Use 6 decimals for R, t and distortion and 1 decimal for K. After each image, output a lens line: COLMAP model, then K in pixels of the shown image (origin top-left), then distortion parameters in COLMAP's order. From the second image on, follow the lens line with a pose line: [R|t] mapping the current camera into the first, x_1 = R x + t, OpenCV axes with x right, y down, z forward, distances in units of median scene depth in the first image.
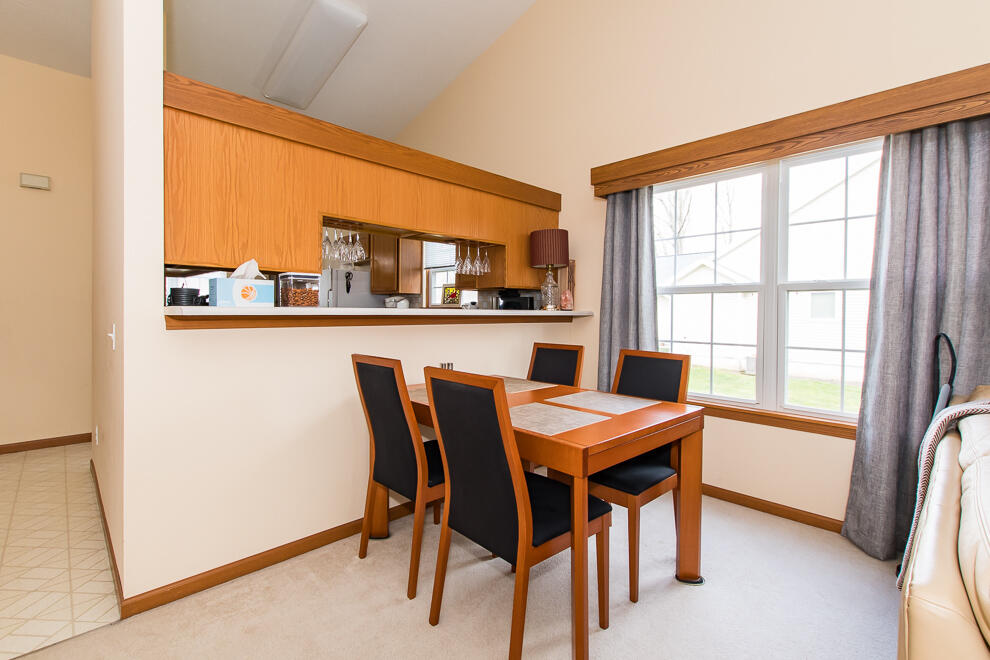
lens RADIAL K [[451.5, 0, 491.3], [0, 451.5, 315.8], [0, 0, 1]] dist [0.001134, 0.000144]
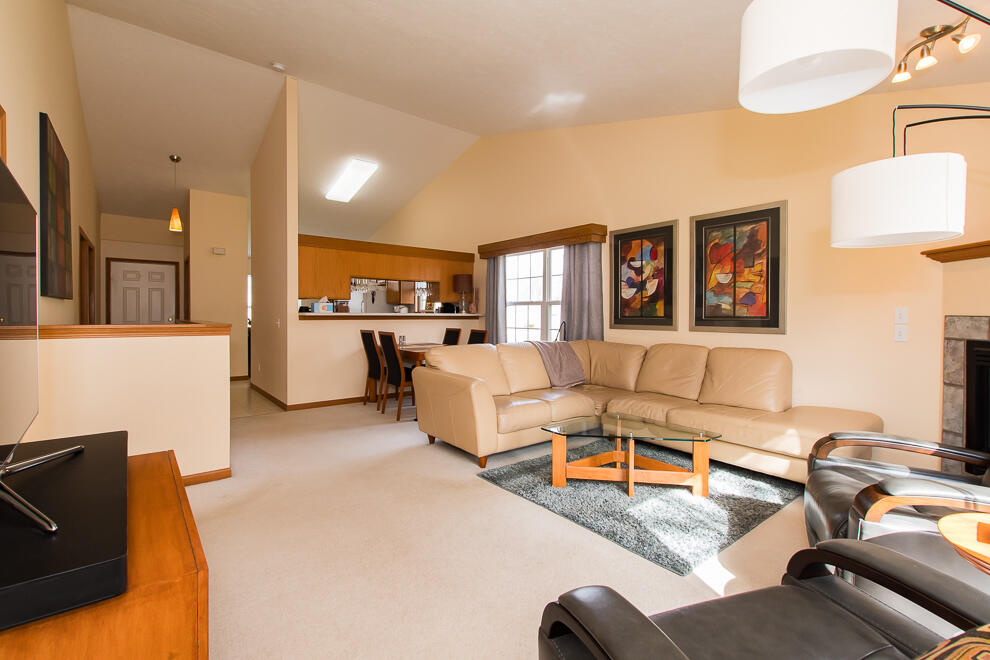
lens RADIAL K [[433.2, 0, 490.2], [0, 433.2, 316.7], [0, 0, 1]] dist [0.003126, 0.000507]
pose [[0.995735, -0.001939, -0.092239, 0.542501], [0.001543, 0.999989, -0.004356, 0.013971], [0.092246, 0.004195, 0.995727, -1.166387]]
